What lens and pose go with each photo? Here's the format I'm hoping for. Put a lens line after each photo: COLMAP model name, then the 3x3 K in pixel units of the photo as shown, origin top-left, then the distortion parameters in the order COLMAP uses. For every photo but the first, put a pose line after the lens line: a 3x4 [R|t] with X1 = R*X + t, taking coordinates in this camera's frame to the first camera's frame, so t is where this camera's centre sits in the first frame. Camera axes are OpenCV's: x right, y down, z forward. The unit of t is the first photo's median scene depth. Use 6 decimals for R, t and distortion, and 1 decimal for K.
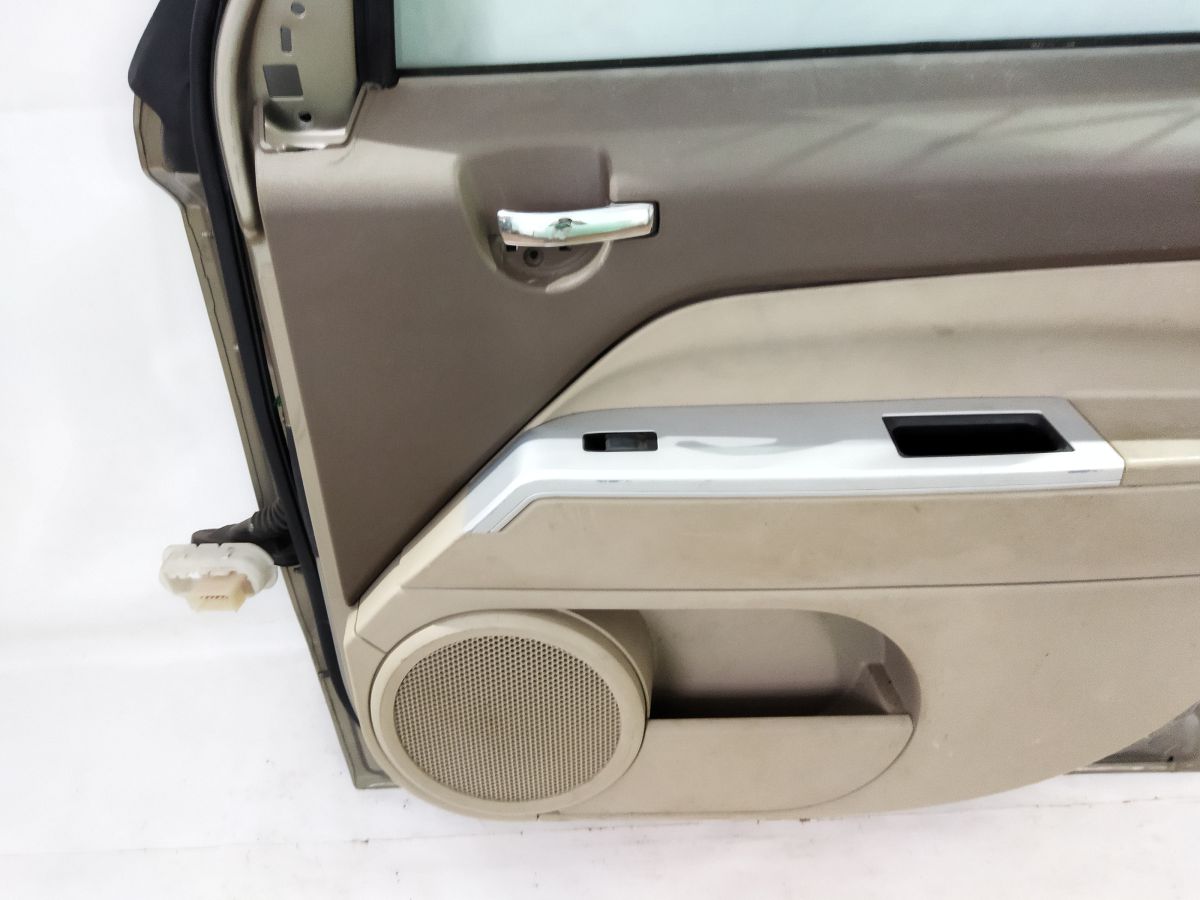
lens RADIAL K [[918.2, 0, 600.0], [0, 918.2, 450.0], [0, 0, 1]] dist [0.117872, -0.202350]
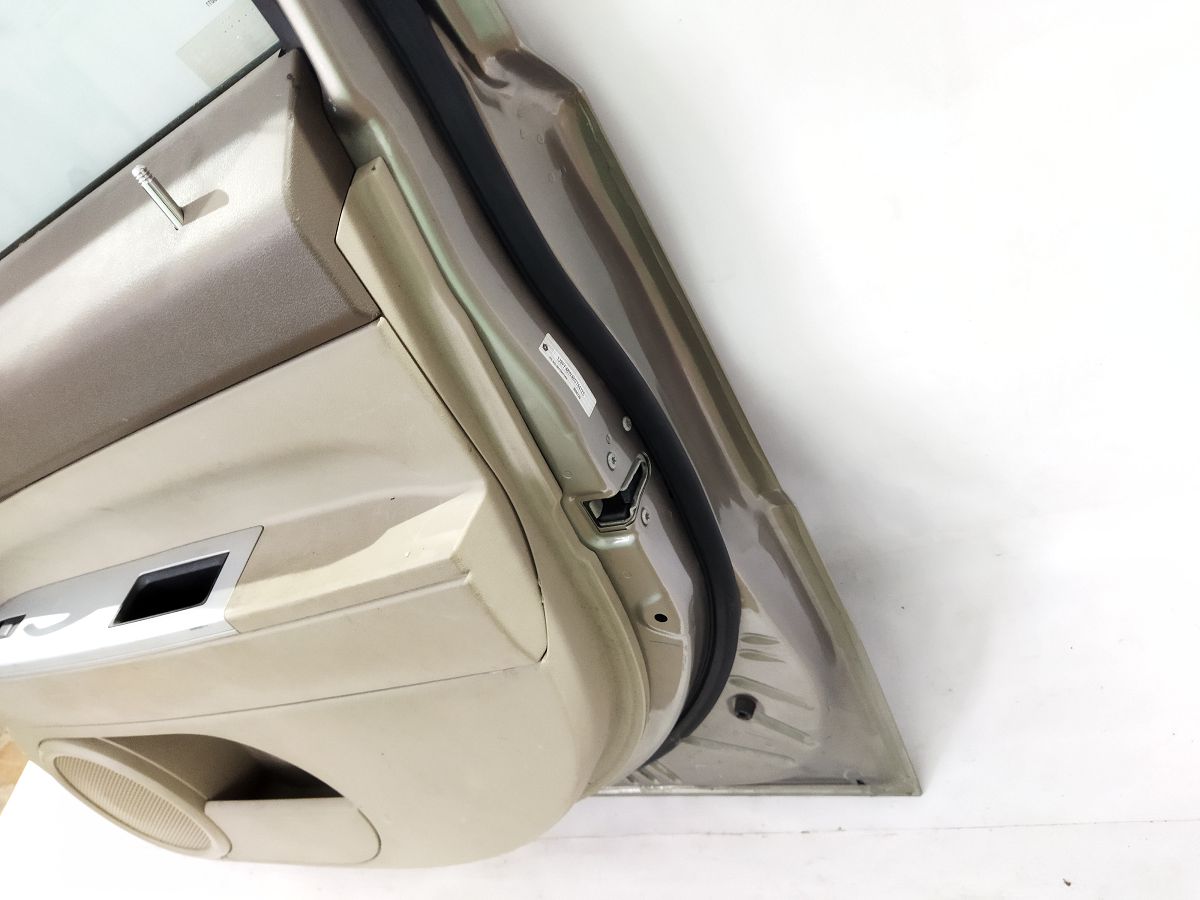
lens RADIAL K [[918.2, 0, 600.0], [0, 918.2, 450.0], [0, 0, 1]] dist [0.117872, -0.202350]
pose [[0.824622, -0.192900, -0.531778, 1.377998], [0.276229, 0.957677, 0.080951, -0.117643], [0.493655, -0.213647, 0.843006, 0.379185]]
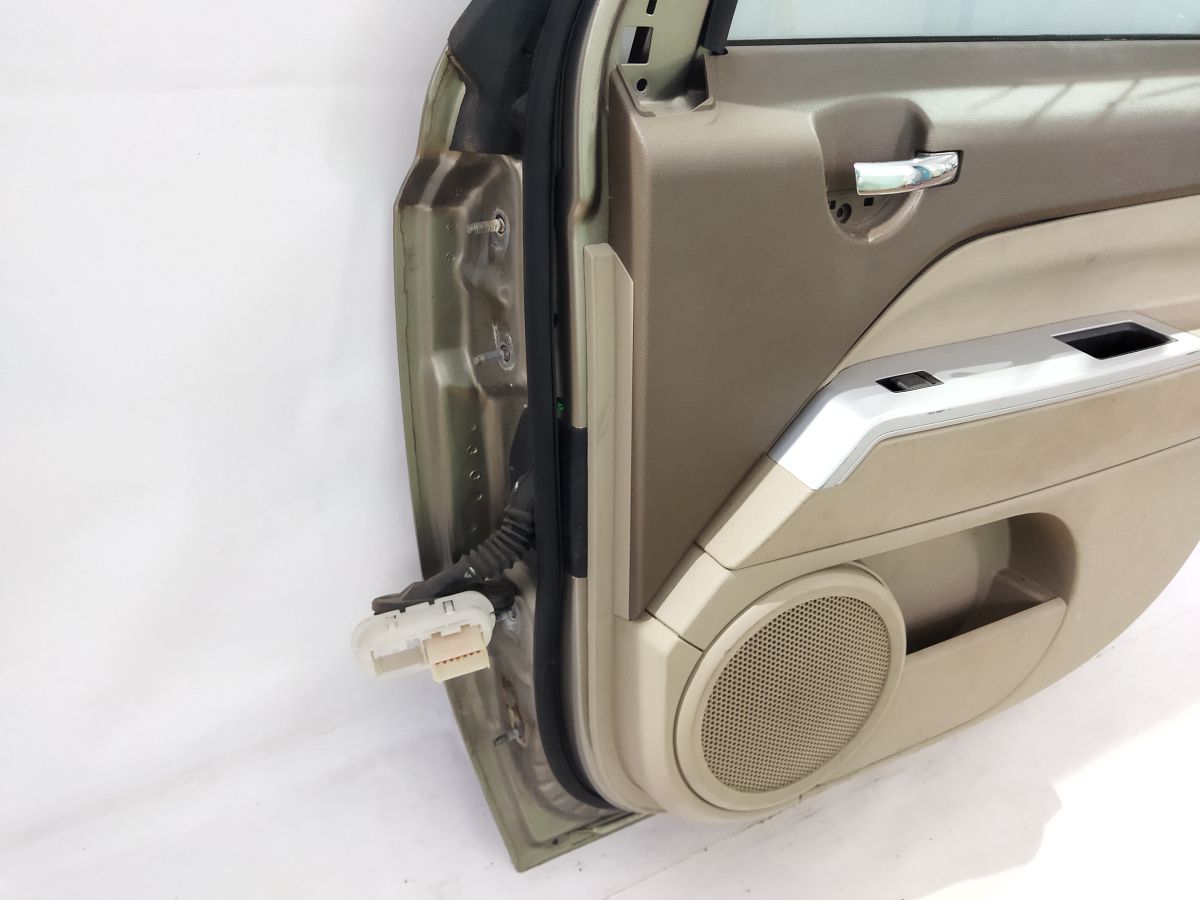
lens RADIAL K [[918.2, 0, 600.0], [0, 918.2, 450.0], [0, 0, 1]] dist [0.117872, -0.202350]
pose [[0.883209, -0.163354, 0.439611, -0.771024], [0.204433, 0.977732, -0.047408, 0.045647], [-0.422077, 0.131743, 0.896936, 0.187454]]
